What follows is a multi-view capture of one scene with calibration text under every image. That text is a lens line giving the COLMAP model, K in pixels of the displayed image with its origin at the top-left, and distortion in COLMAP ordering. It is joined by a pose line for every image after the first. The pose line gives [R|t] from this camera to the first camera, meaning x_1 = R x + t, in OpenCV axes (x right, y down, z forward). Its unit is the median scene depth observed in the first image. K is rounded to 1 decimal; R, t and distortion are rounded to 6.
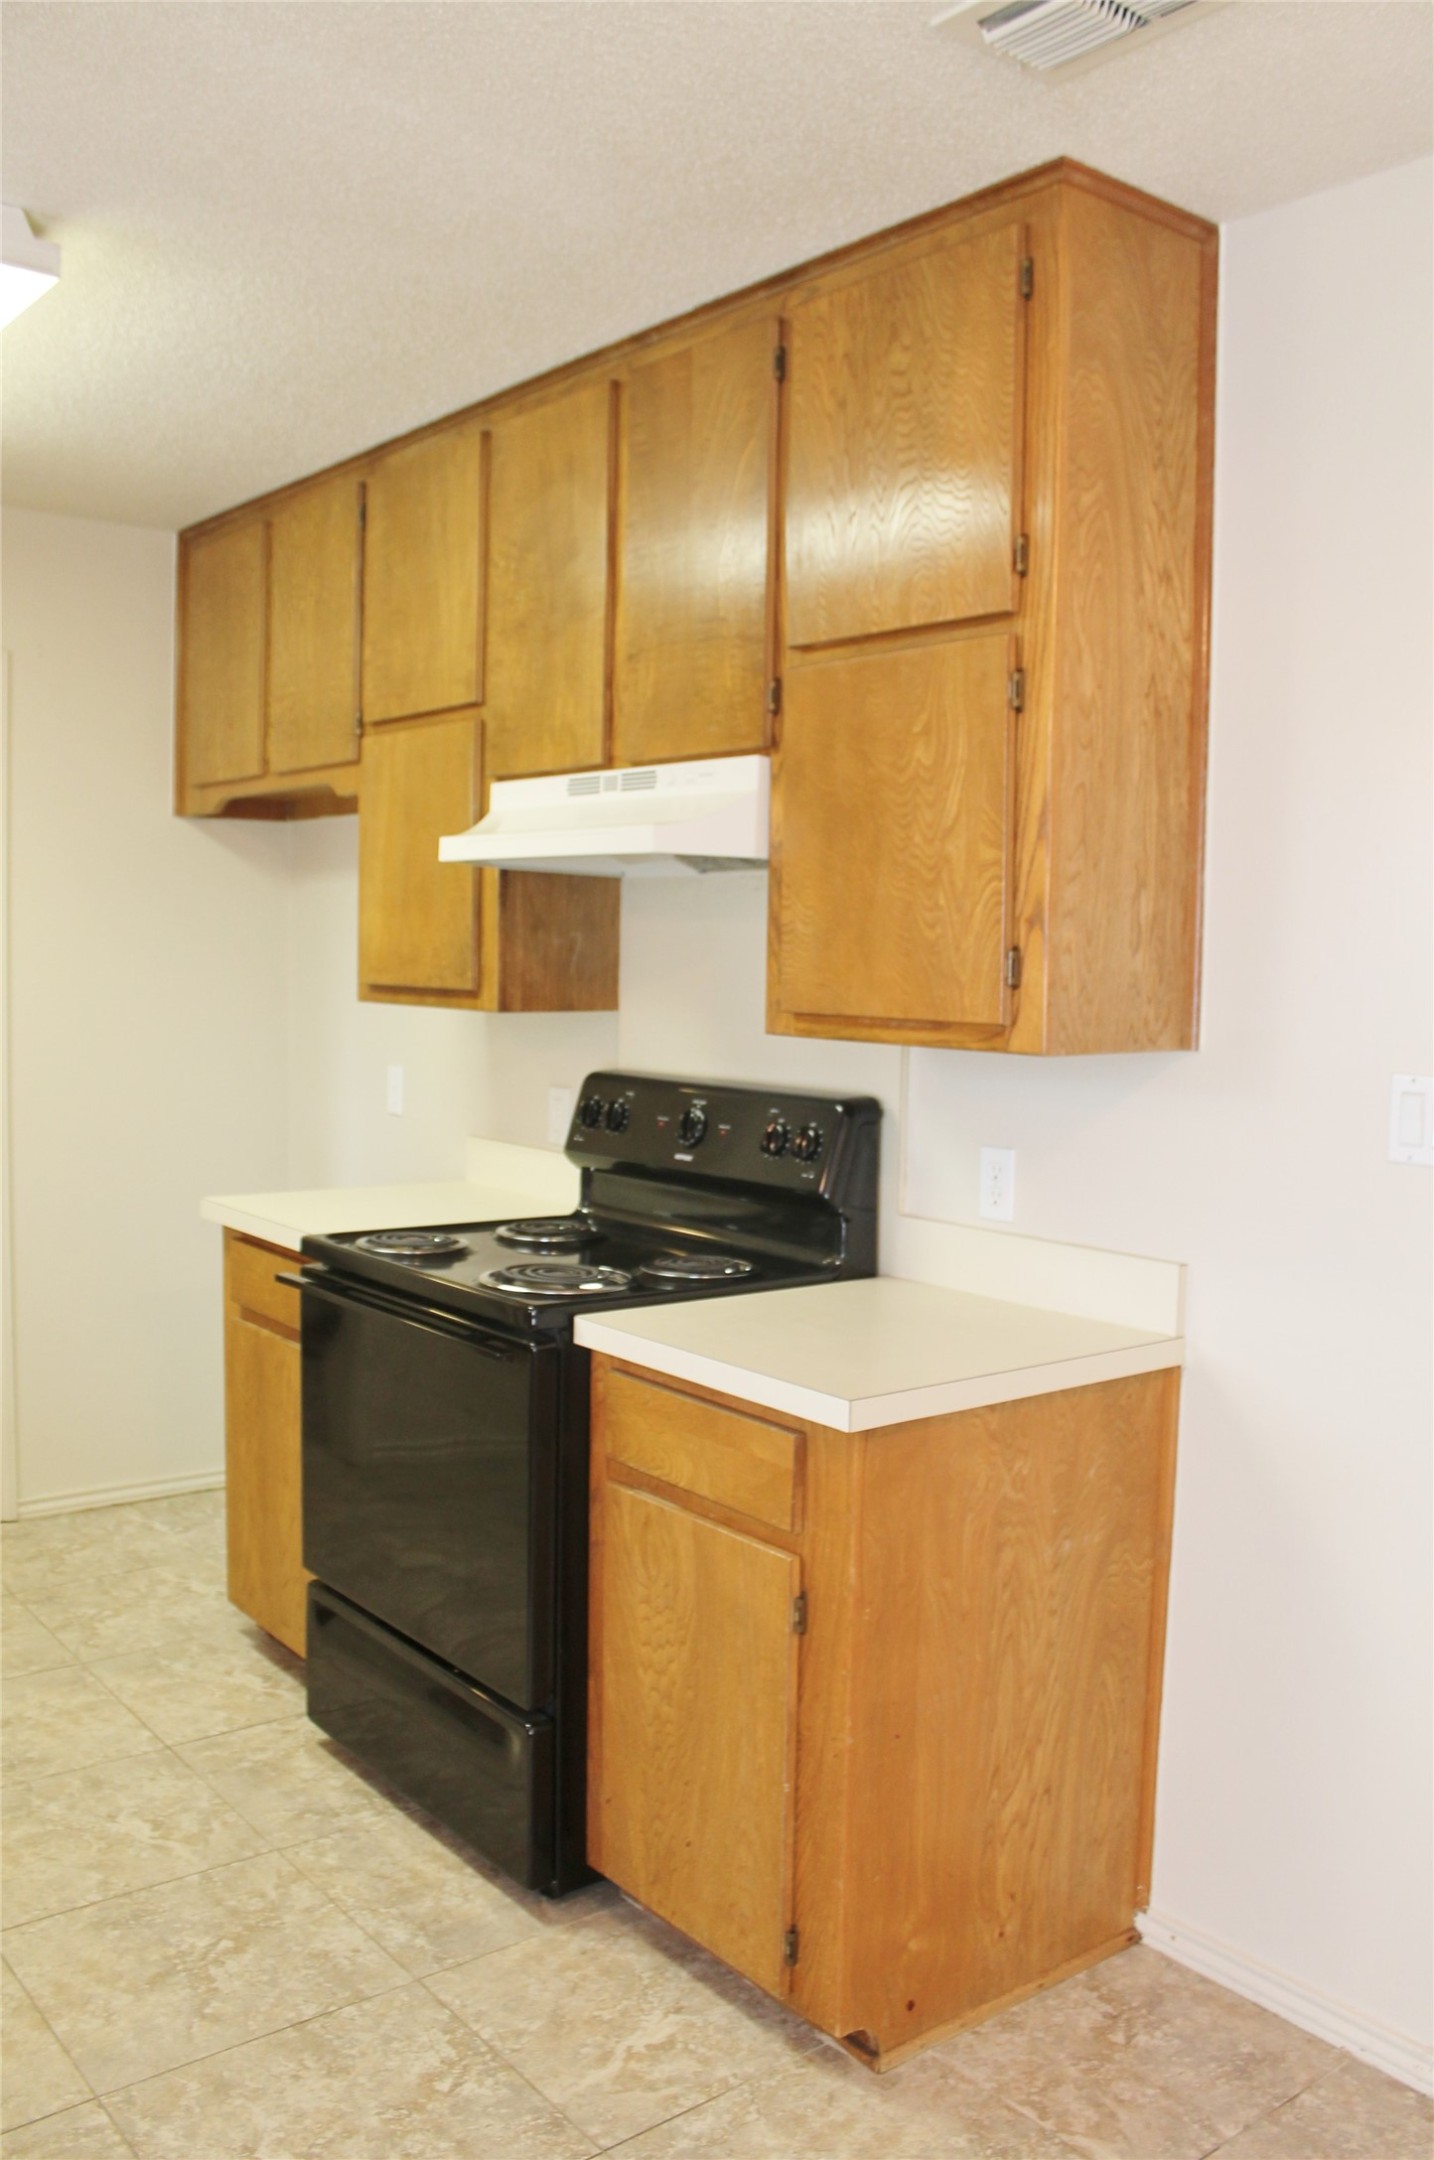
lens RADIAL K [[1770.7, 0, 717.0], [0, 1770.7, 1080.0], [0, 0, 1]] dist [-0.179069, 0.145357]
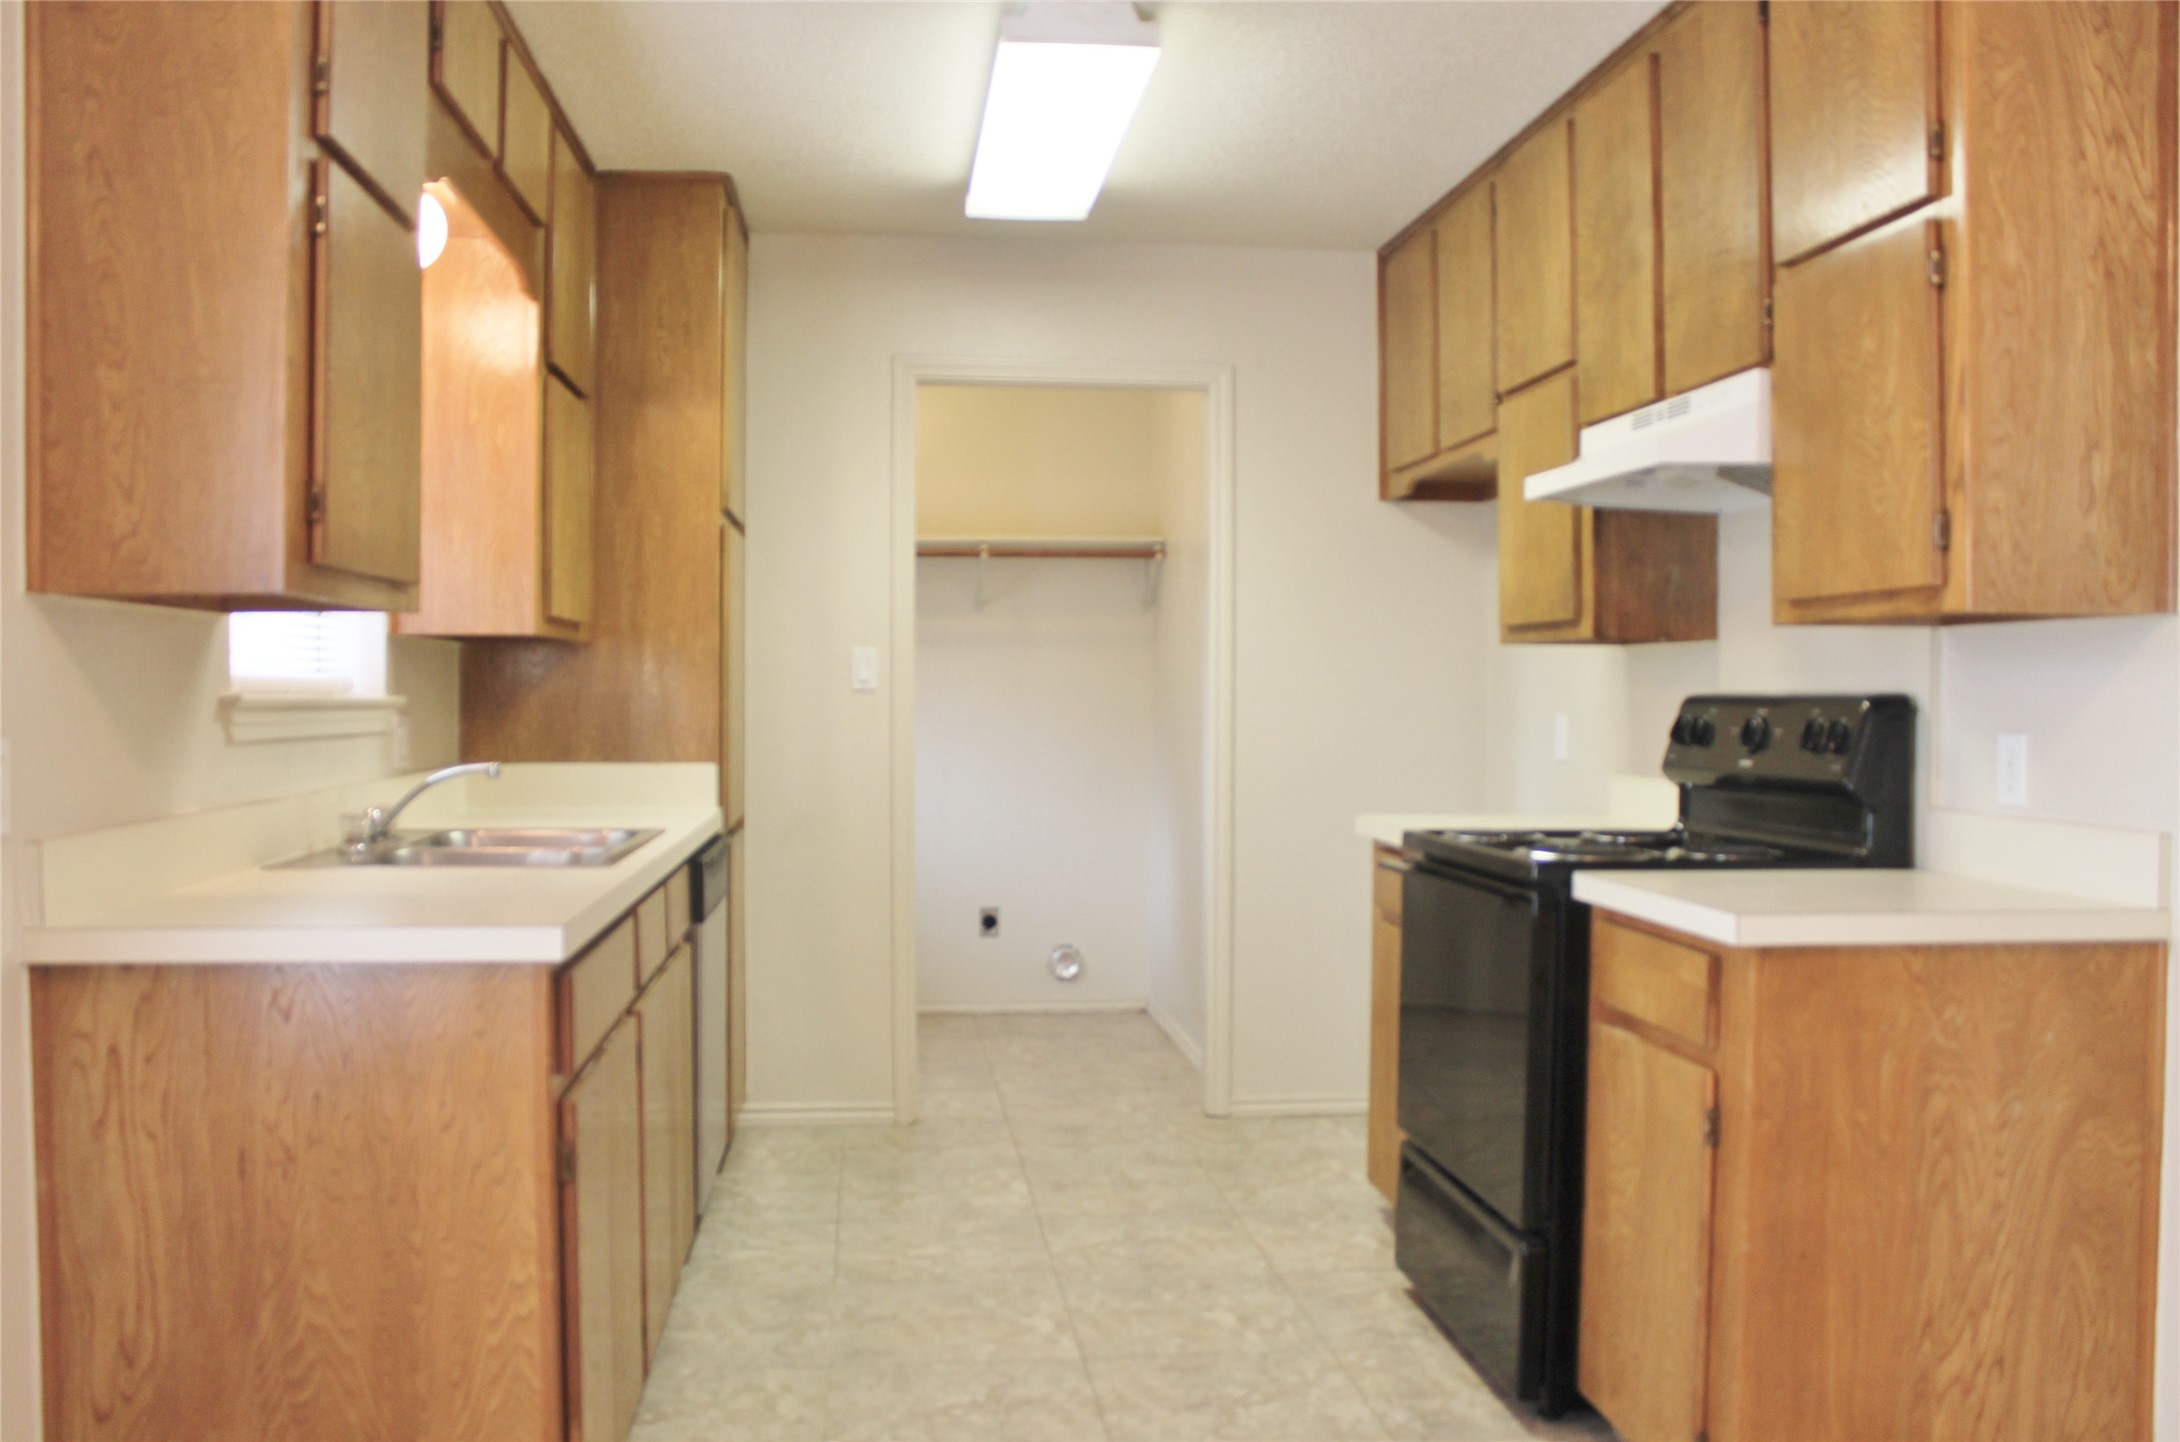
lens RADIAL K [[1787.1, 0, 1090.0], [0, 1787.1, 721.0], [0, 0, 1]] dist [-0.179069, 0.145357]
pose [[0.847142, -0.005107, -0.531342, 0.268094], [-0.028183, 0.998115, -0.054526, 0.113398], [0.530618, 0.061166, 0.845401, -0.122316]]
